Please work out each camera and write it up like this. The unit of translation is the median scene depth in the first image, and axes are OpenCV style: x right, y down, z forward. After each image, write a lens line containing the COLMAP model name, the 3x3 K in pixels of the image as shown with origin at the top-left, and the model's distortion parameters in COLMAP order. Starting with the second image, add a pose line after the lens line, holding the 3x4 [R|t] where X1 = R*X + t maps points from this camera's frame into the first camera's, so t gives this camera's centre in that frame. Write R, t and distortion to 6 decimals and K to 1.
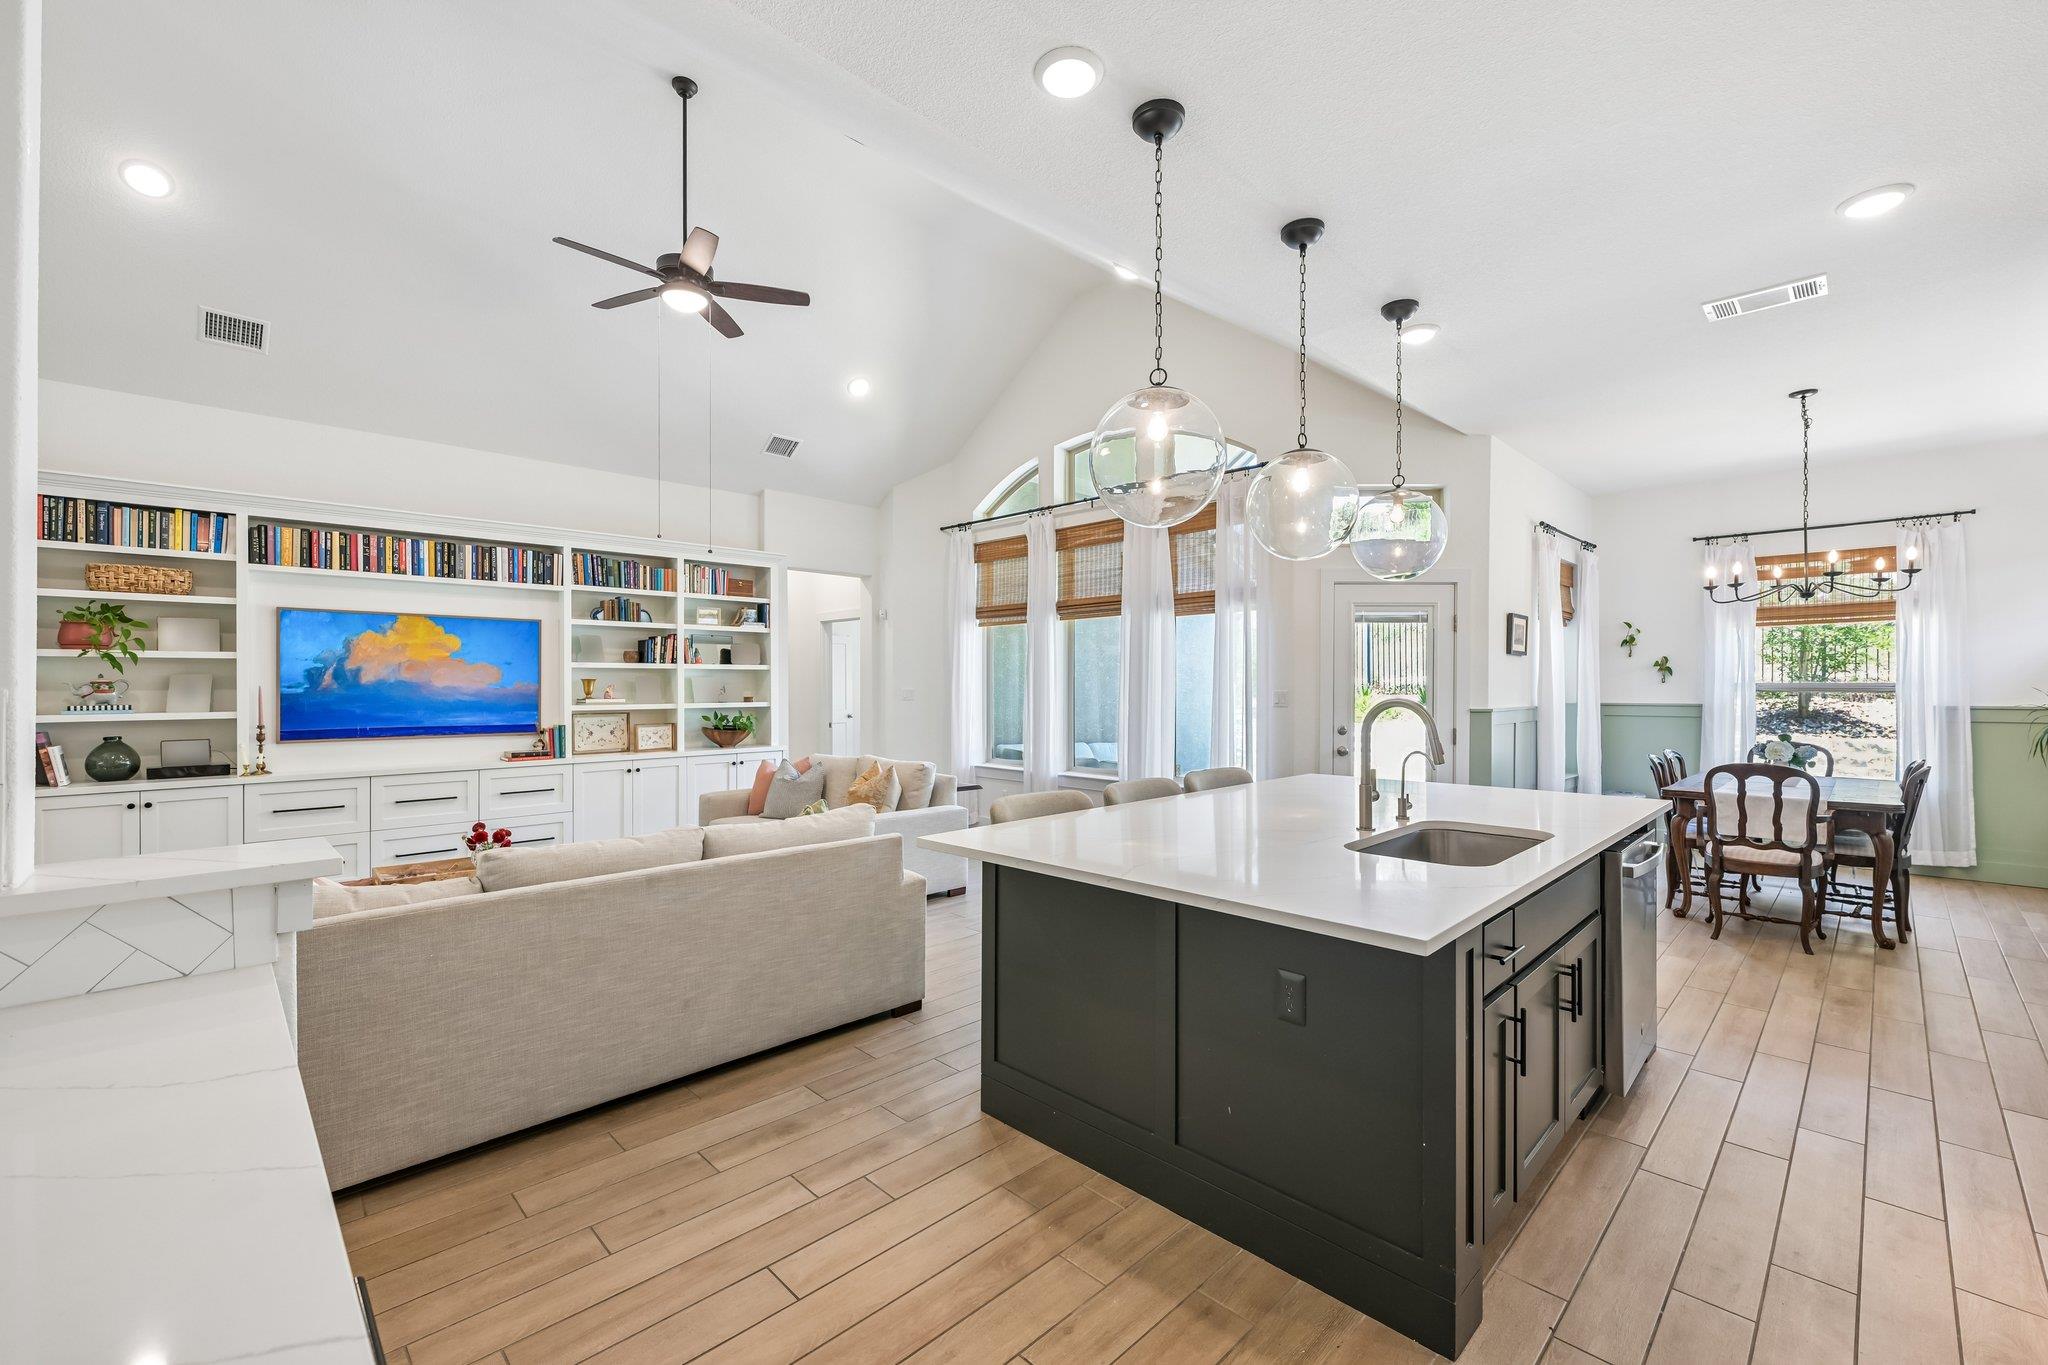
lens RADIAL K [[873.7, 0, 1023.0], [0, 873.7, 686.7], [0, 0, 1]] dist [-0.001100, 0.001110]
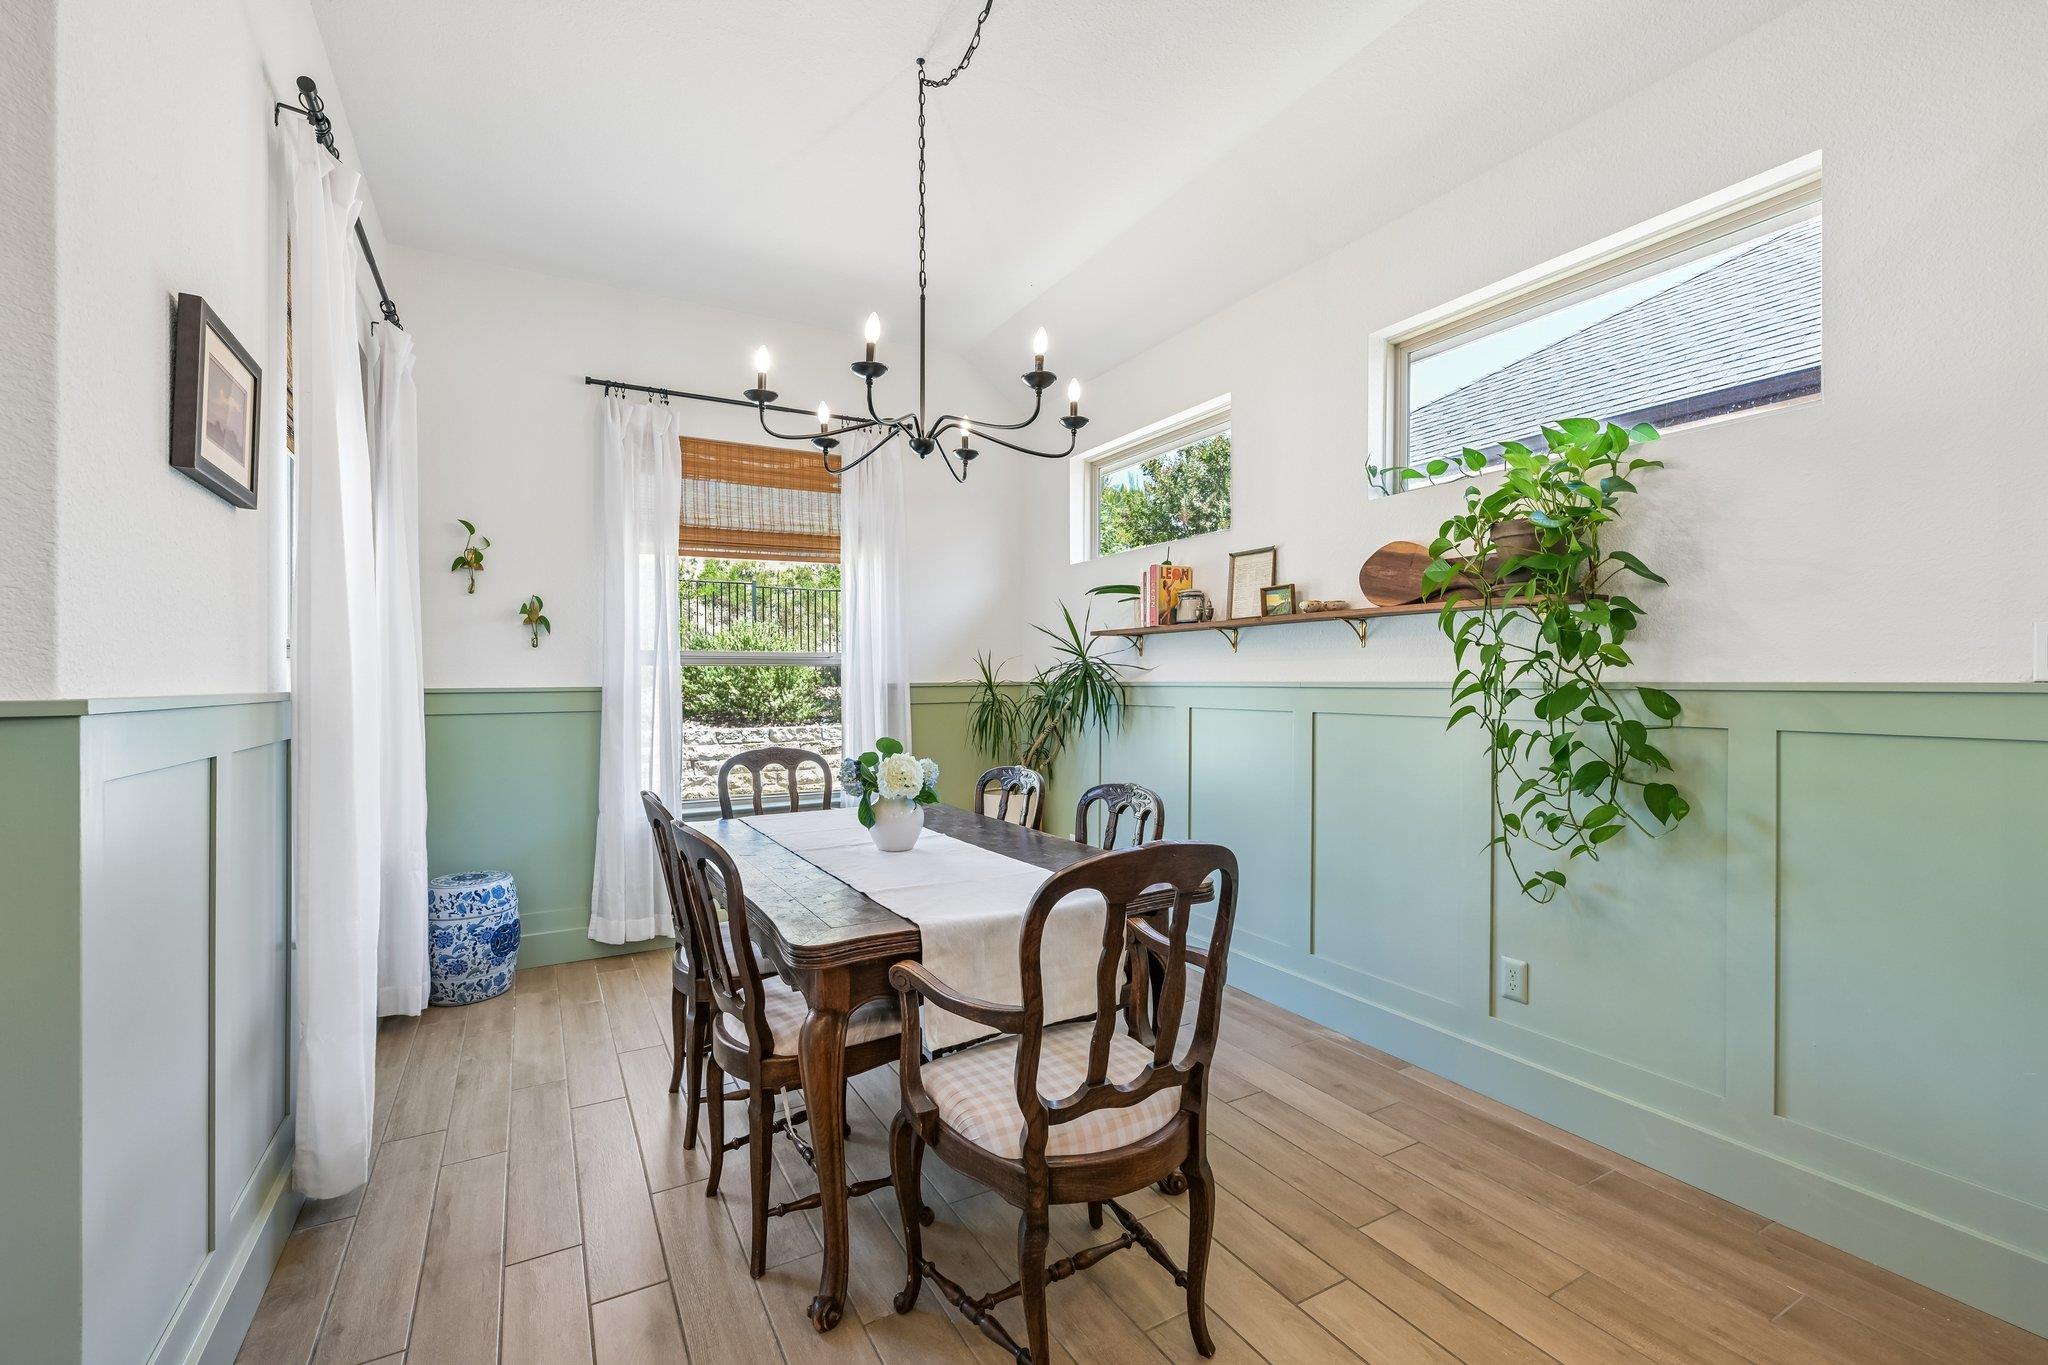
lens RADIAL K [[873.7, 0, 1003.6], [0, 873.7, 673.3], [0, 0, 1]] dist [-0.001100, 0.001110]
pose [[0.291277, 0.005901, 0.956620, 0.402999], [0.010111, 0.999906, -0.009247, 0.022661], [-0.956585, 0.012365, 0.291190, 0.731504]]
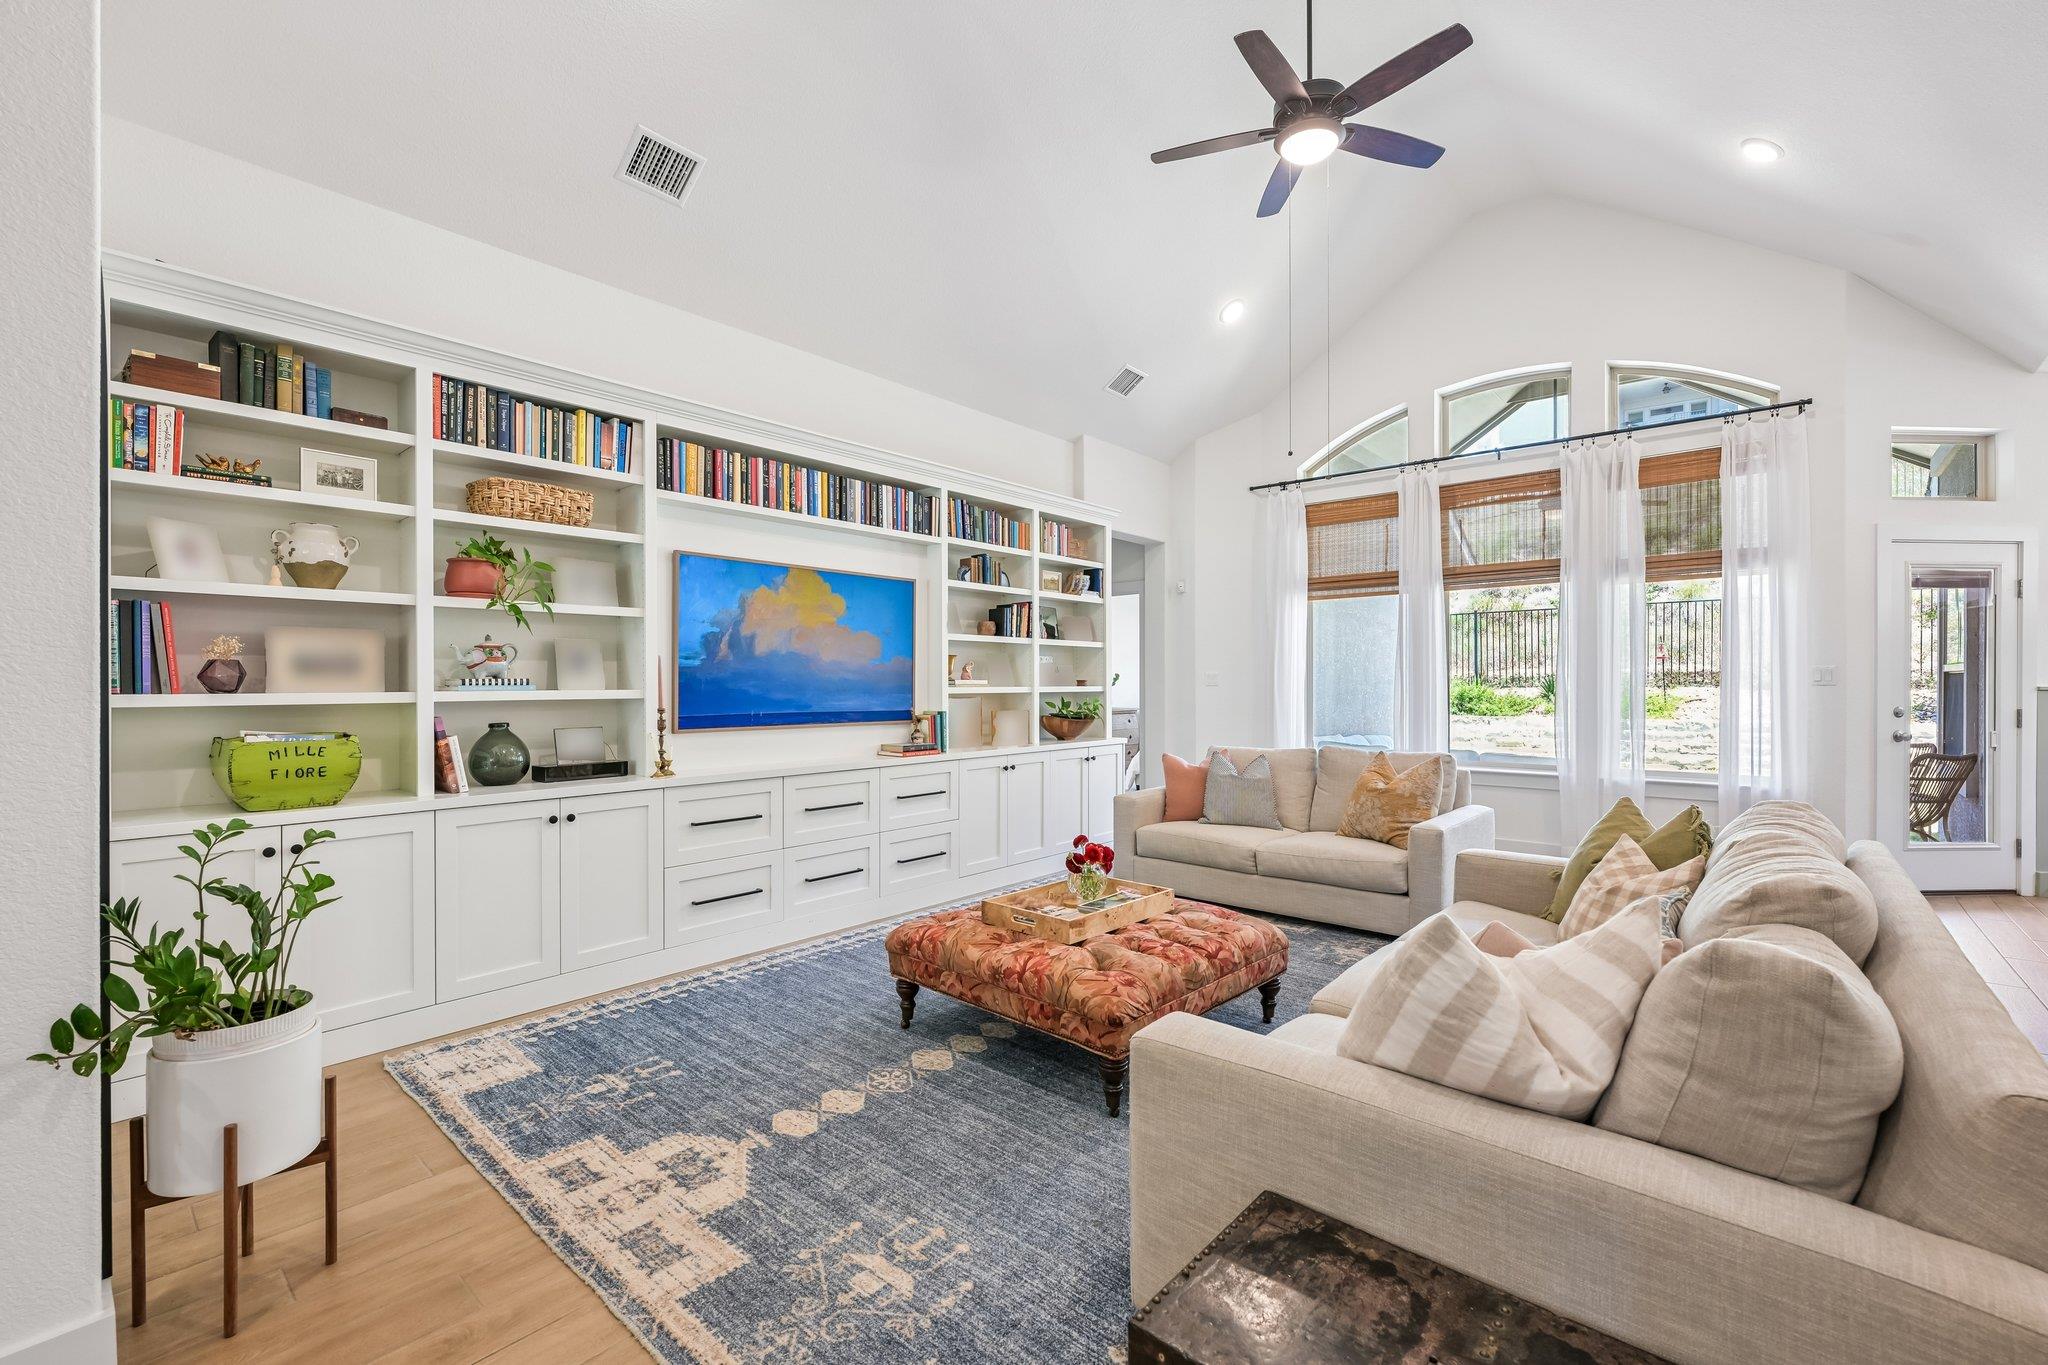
lens RADIAL K [[873.7, 0, 1015.6], [0, 873.7, 683.0], [0, 0, 1]] dist [-0.001100, 0.001110]
pose [[0.997783, -0.001045, 0.066540, -0.531937], [0.001360, 0.999988, -0.004681, 0.022610], [-0.066535, 0.004761, 0.997773, 0.205479]]
